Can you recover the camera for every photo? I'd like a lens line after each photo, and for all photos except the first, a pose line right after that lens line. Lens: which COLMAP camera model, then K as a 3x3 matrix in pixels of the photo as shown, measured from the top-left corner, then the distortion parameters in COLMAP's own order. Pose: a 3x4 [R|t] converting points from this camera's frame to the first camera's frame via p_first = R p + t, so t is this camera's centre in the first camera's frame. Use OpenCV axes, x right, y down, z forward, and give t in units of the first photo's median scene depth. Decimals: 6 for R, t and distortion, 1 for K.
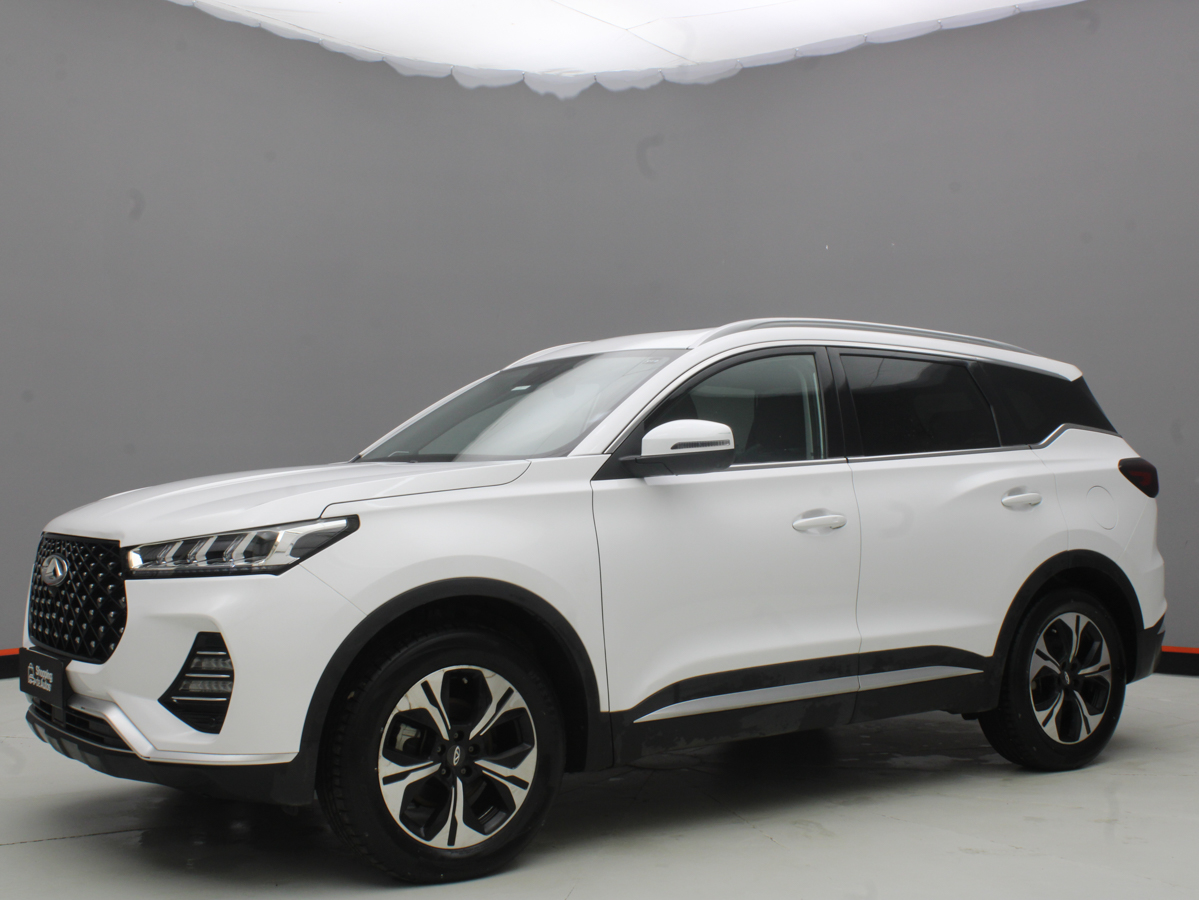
lens RADIAL K [[1502.2, 0, 599.5], [0, 1502.2, 450.0], [0, 0, 1]] dist [-0.112031, 0.045346]
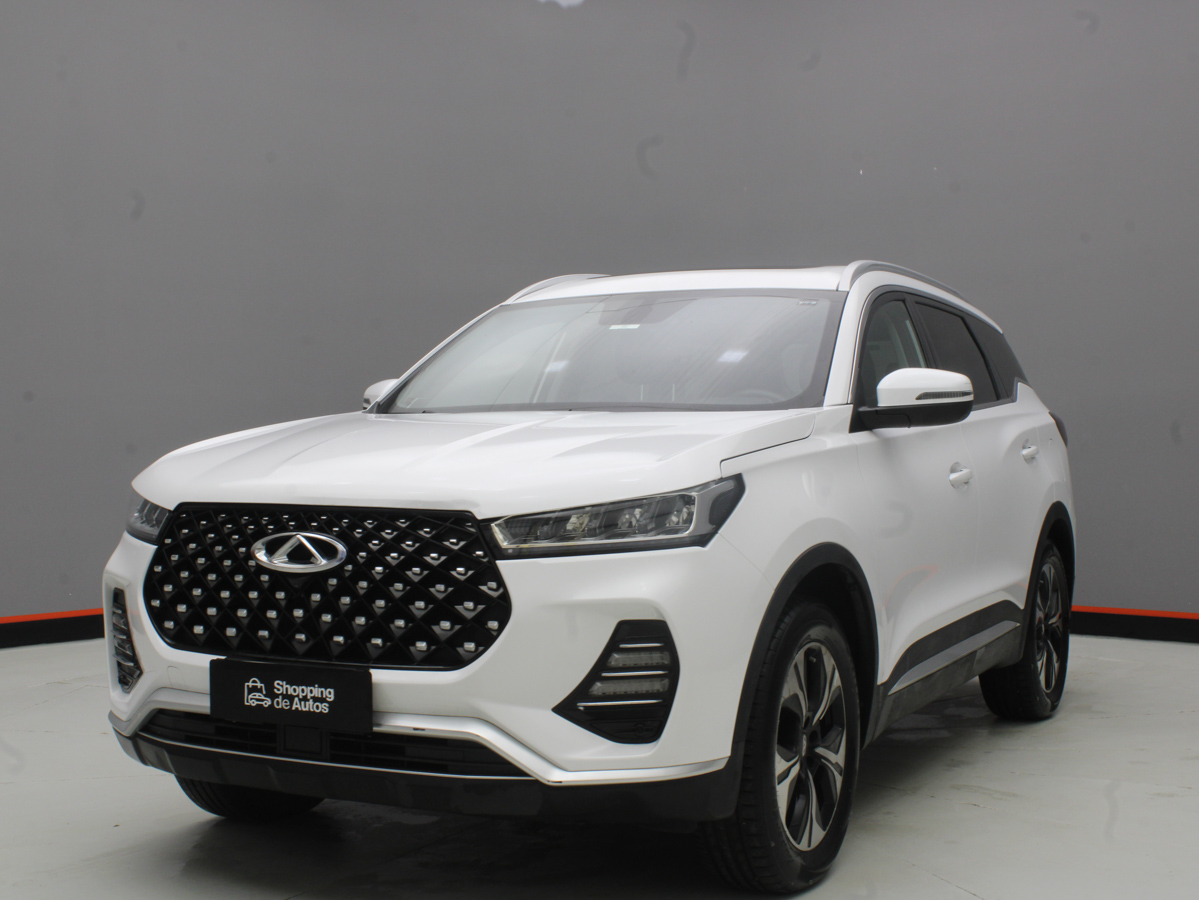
lens RADIAL K [[1653.1, 0, 599.5], [0, 1653.1, 450.0], [0, 0, 1]] dist [-0.096399, 0.077918]
pose [[0.888846, -0.004620, 0.458182, -0.634176], [-0.009101, 0.999574, 0.027735, 0.004357], [-0.458115, -0.028822, 0.888426, 0.192094]]
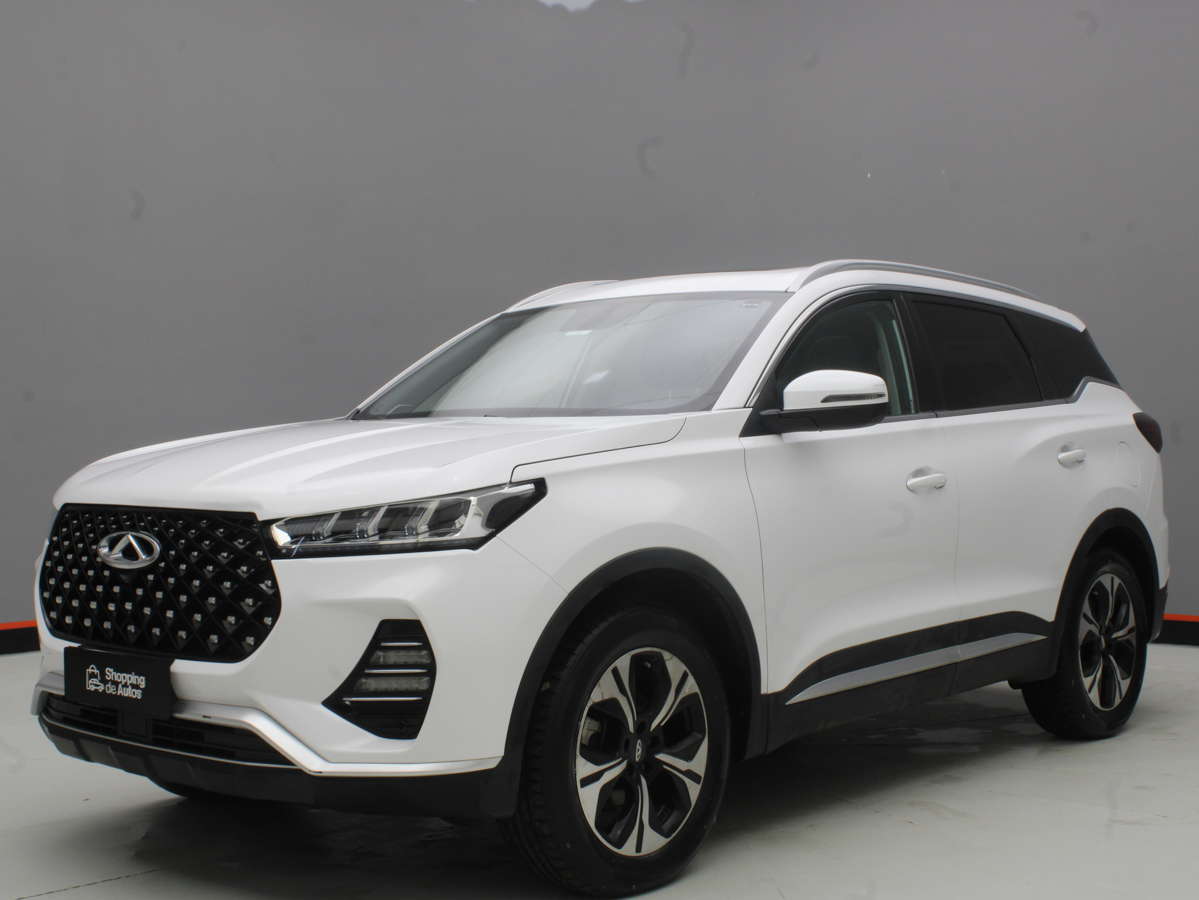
lens RADIAL K [[1653.1, 0, 599.5], [0, 1653.1, 450.0], [0, 0, 1]] dist [-0.096399, 0.077918]
pose [[0.971975, -0.005638, 0.235018, -0.337952], [-0.000578, 0.999652, 0.026373, 0.002049], [-0.235085, -0.025770, 0.971633, 0.064696]]
